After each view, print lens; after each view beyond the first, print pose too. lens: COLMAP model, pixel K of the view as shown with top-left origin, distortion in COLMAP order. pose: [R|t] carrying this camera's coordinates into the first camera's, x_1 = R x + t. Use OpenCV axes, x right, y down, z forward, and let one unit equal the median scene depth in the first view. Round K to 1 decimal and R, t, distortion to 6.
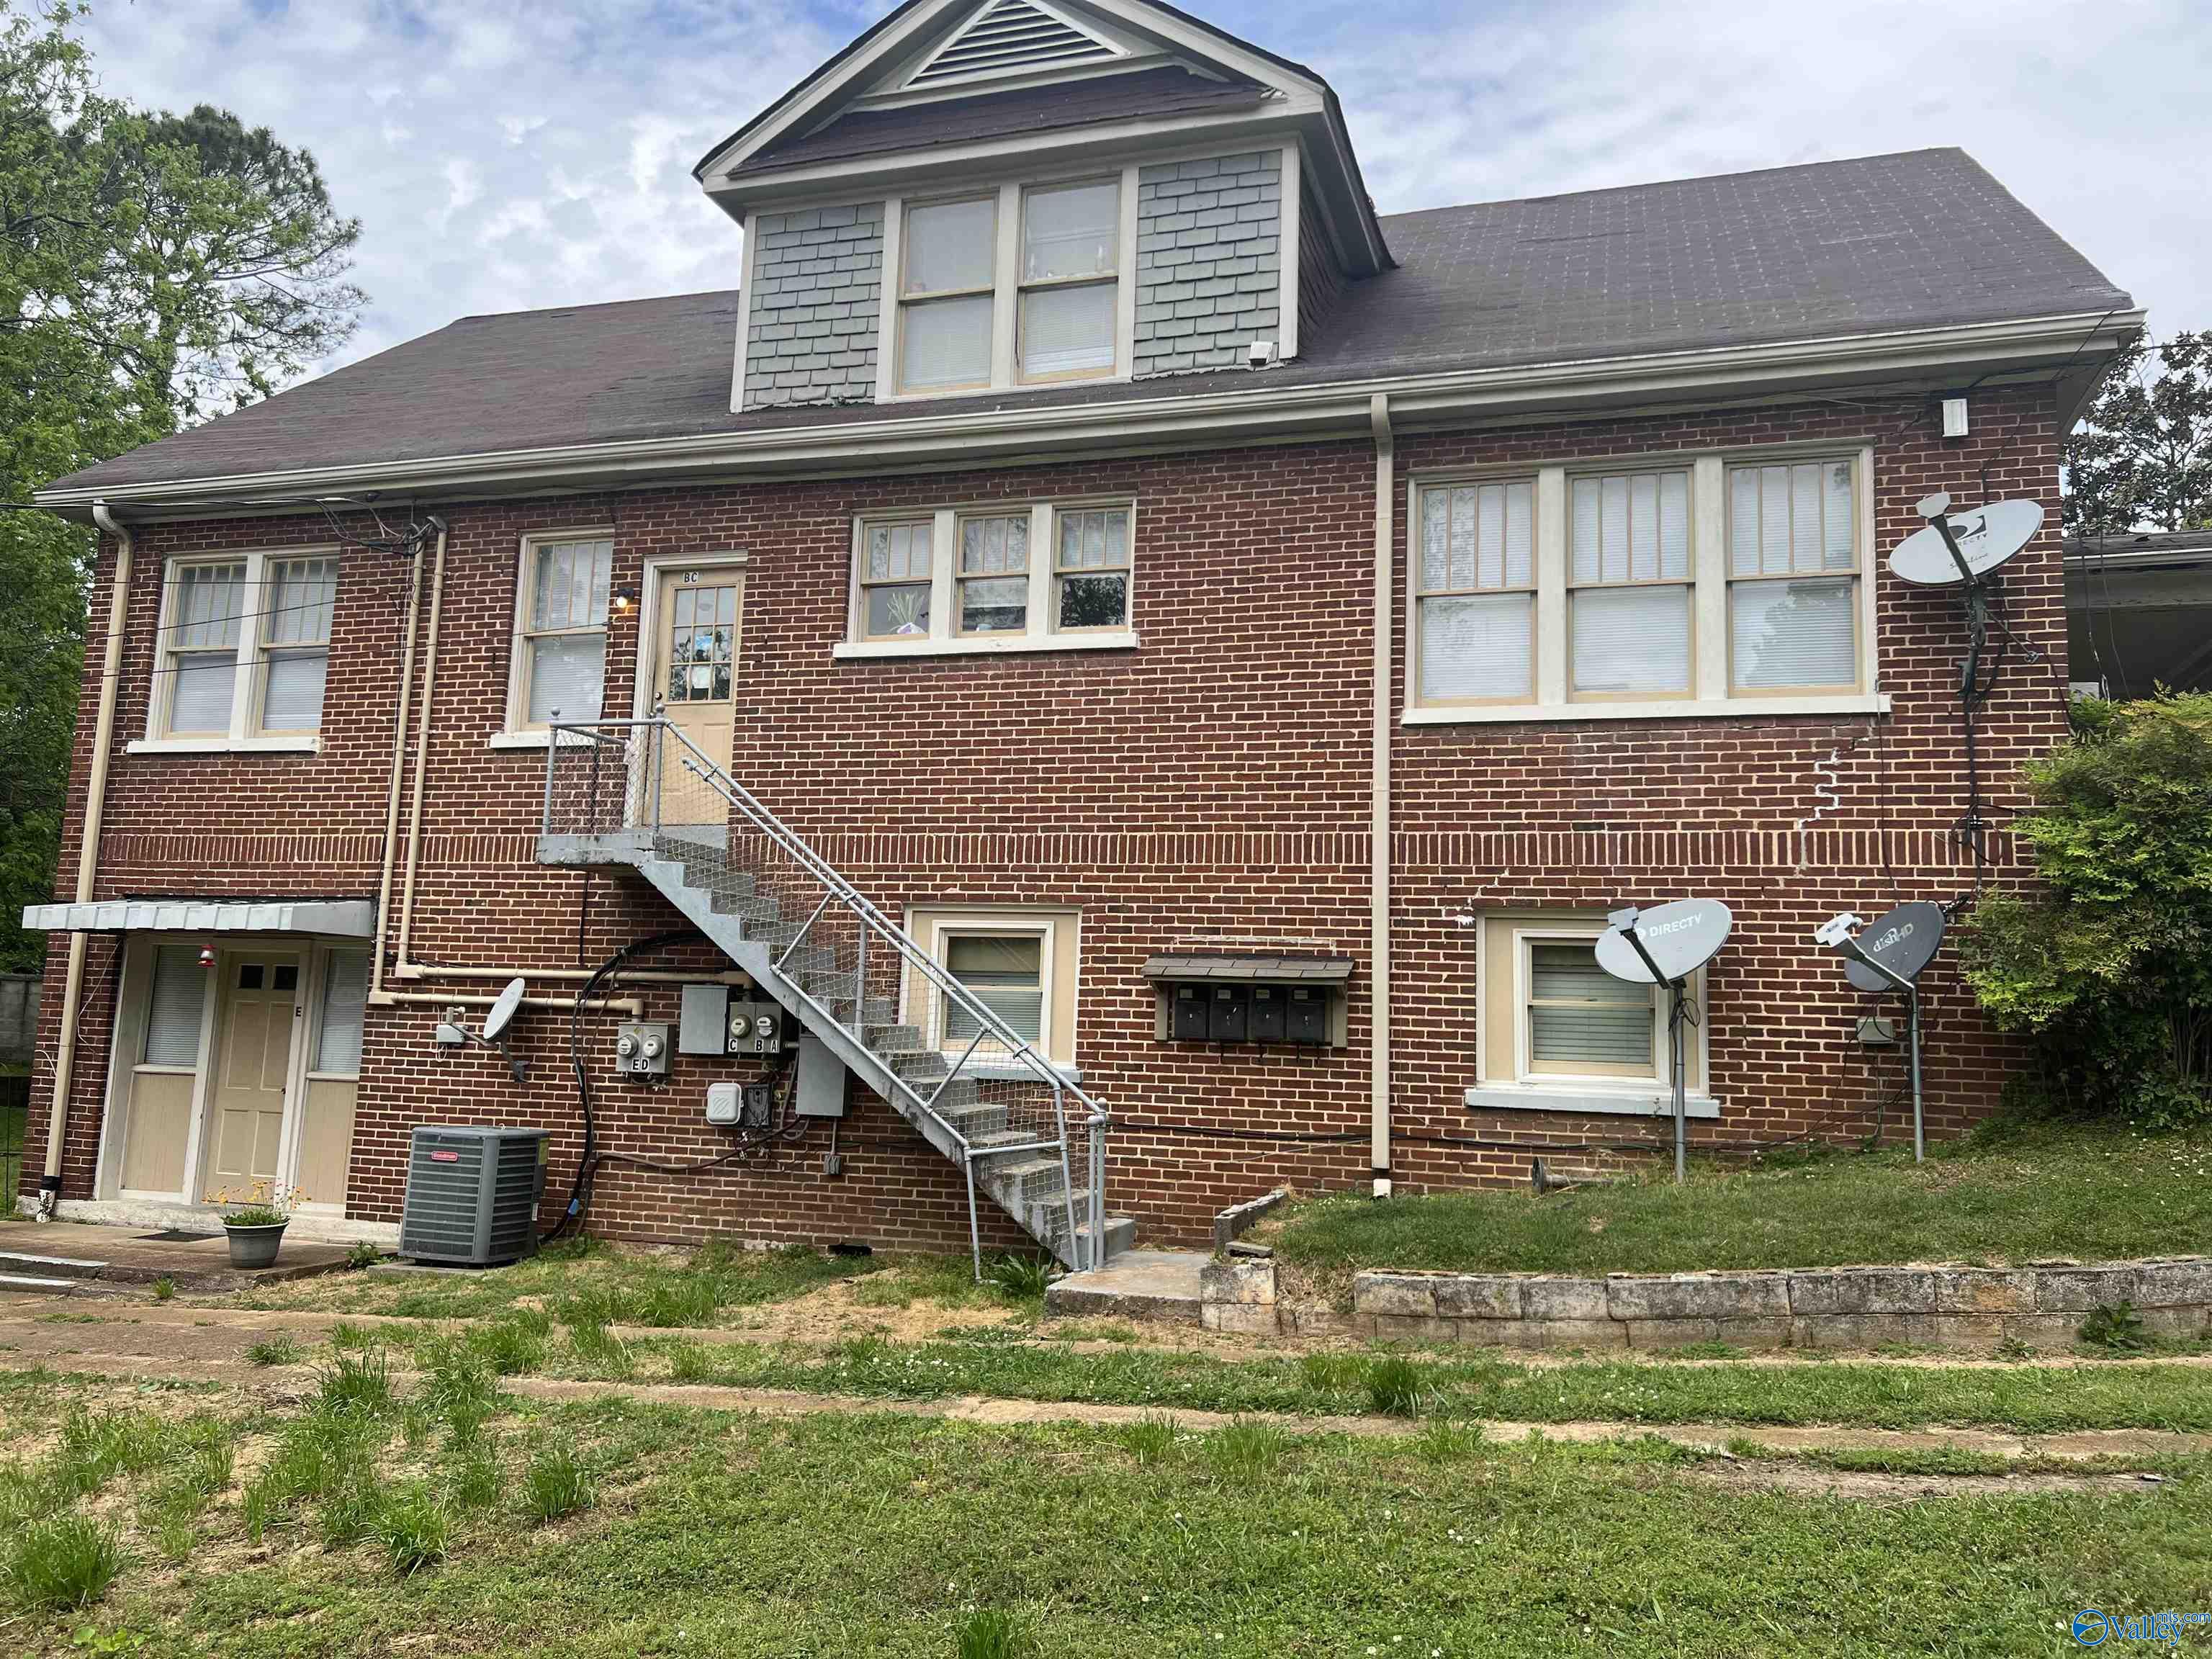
lens RADIAL K [[1756.8, 0, 1106.0], [0, 1756.8, 829.5], [0, 0, 1]] dist [0.097351, -0.169050]
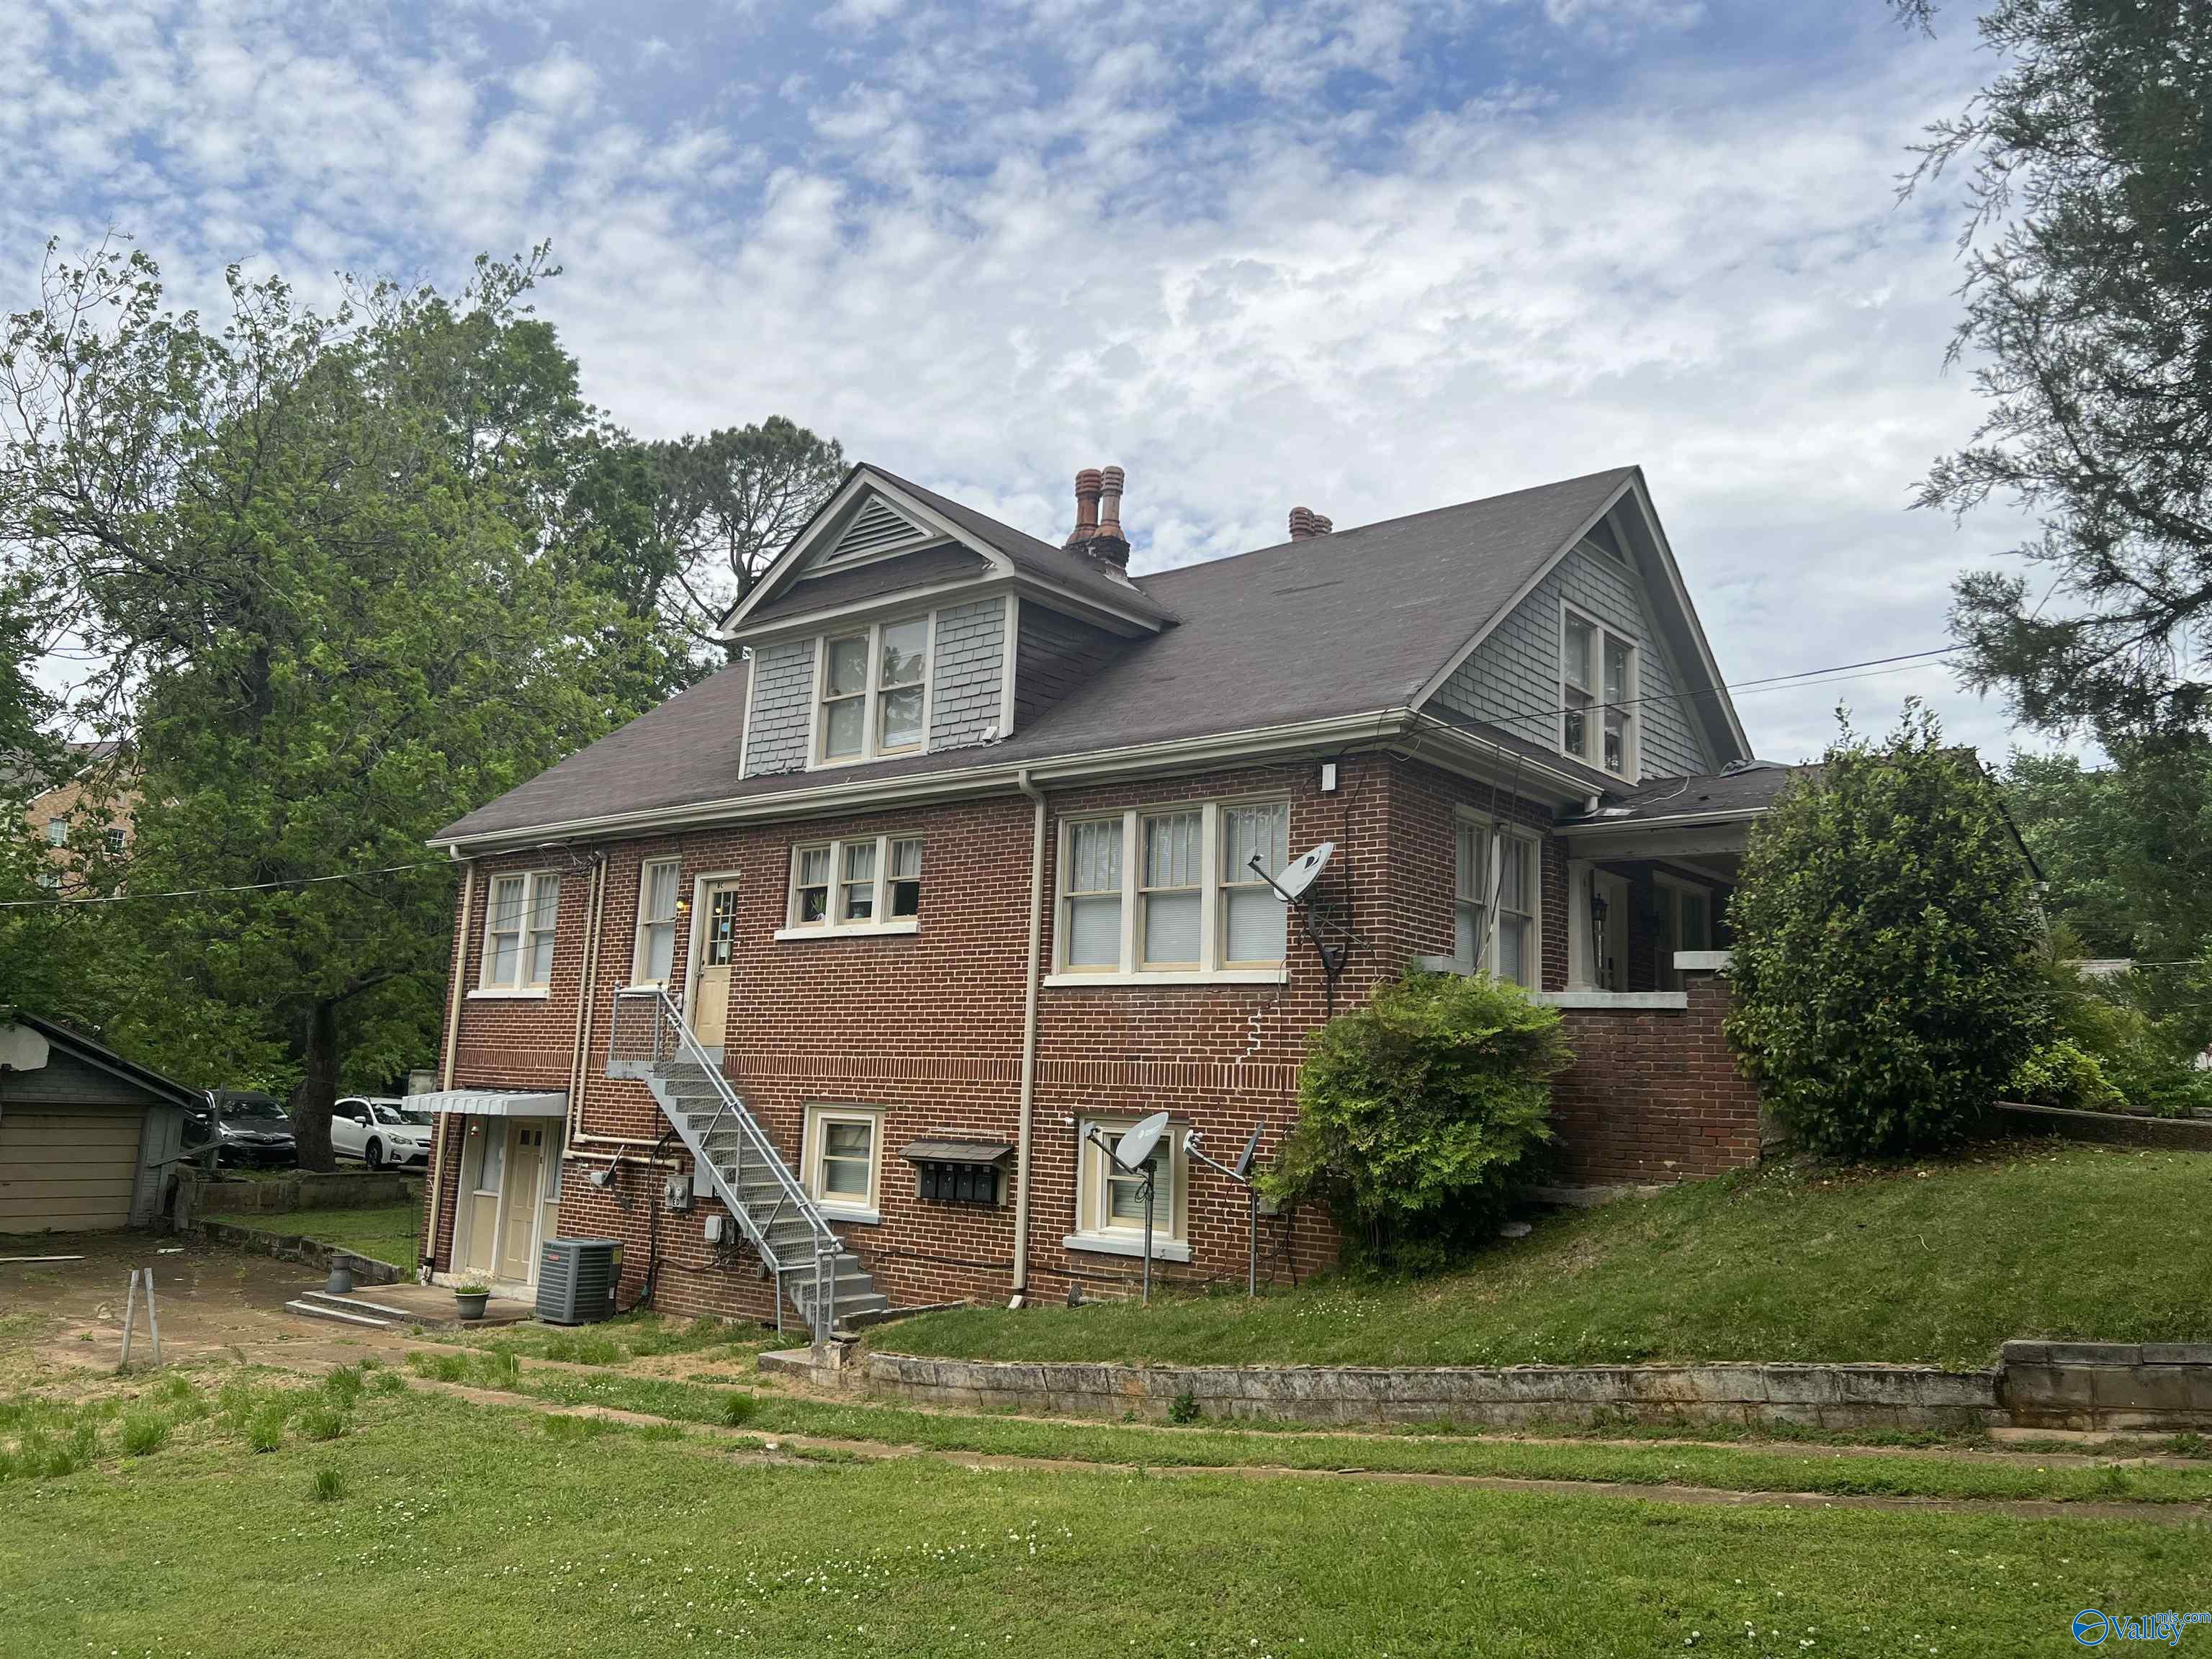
lens RADIAL K [[1683.2, 0, 1106.0], [0, 1683.2, 829.5], [0, 0, 1]] dist [-0.007646, -0.011977]
pose [[0.931844, -0.059996, -0.357865, 0.661244], [0.040759, 0.997301, -0.061063, -0.093380], [0.360563, 0.042315, 0.931774, -0.283888]]
